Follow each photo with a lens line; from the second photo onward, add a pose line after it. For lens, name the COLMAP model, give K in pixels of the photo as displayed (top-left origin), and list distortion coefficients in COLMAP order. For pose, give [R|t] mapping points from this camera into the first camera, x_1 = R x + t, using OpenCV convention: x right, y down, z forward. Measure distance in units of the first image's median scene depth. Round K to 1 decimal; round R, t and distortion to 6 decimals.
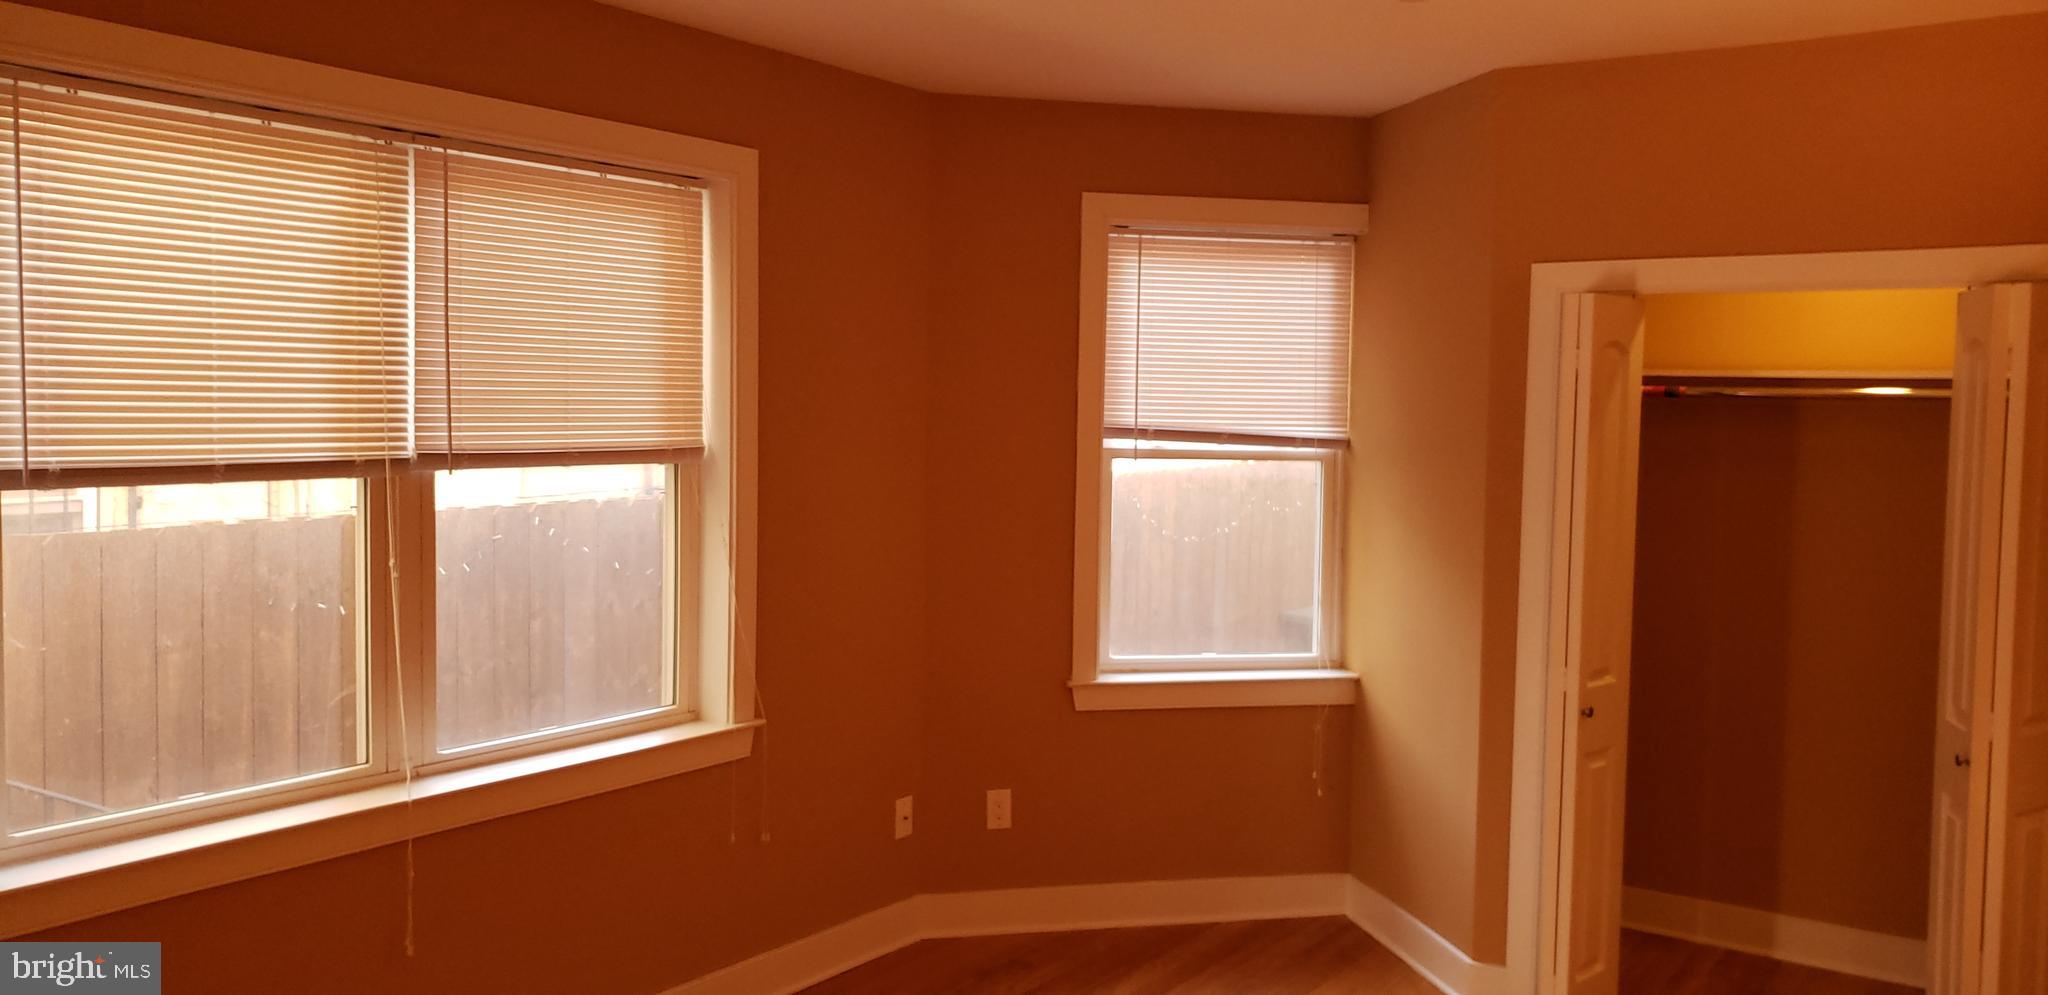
lens RADIAL K [[1595.5, 0, 1021.7], [0, 1595.5, 491.1], [0, 0, 1]] dist [0.210088, -0.563690]
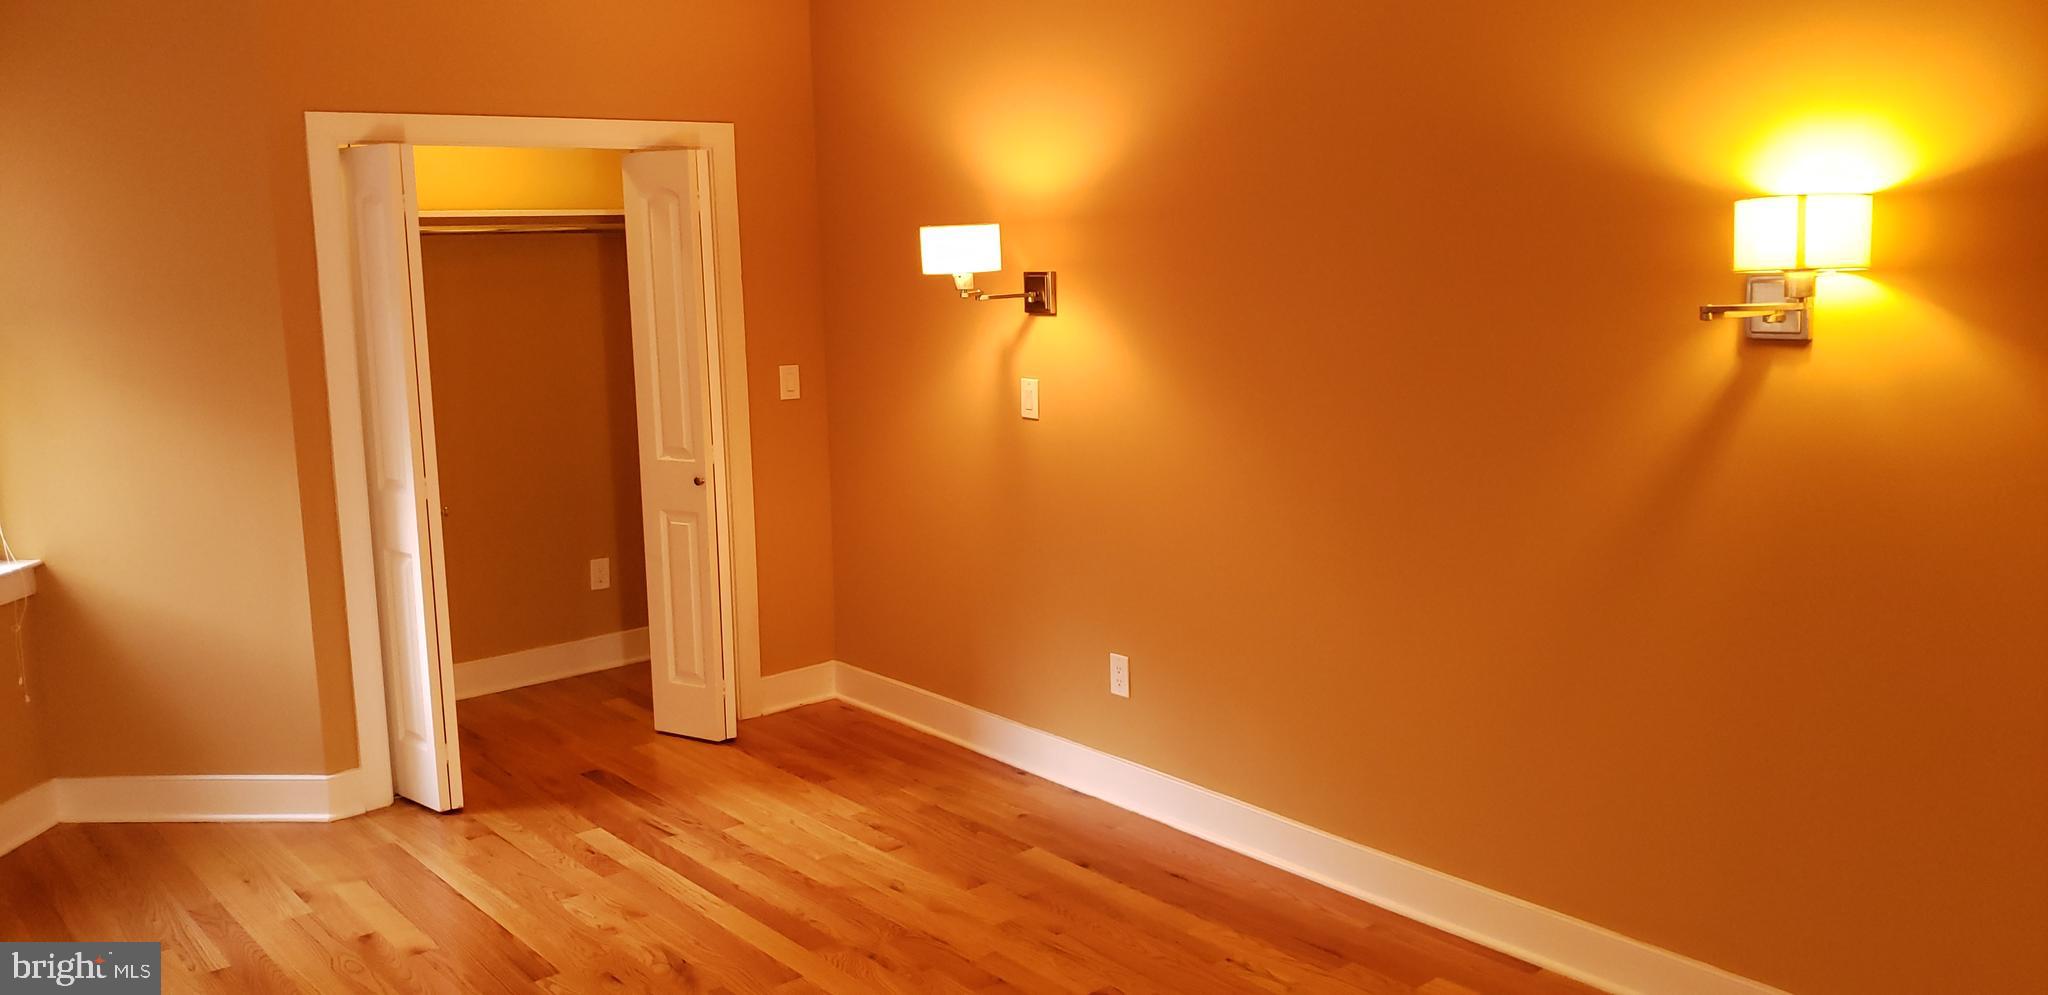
lens RADIAL K [[1595.5, 0, 1021.7], [0, 1595.5, 491.1], [0, 0, 1]] dist [0.210088, -0.563690]
pose [[0.229282, -0.175667, 0.957377, -0.611215], [0.076821, 0.983777, 0.162113, -0.032452], [-0.970324, 0.036377, 0.239058, 0.300787]]
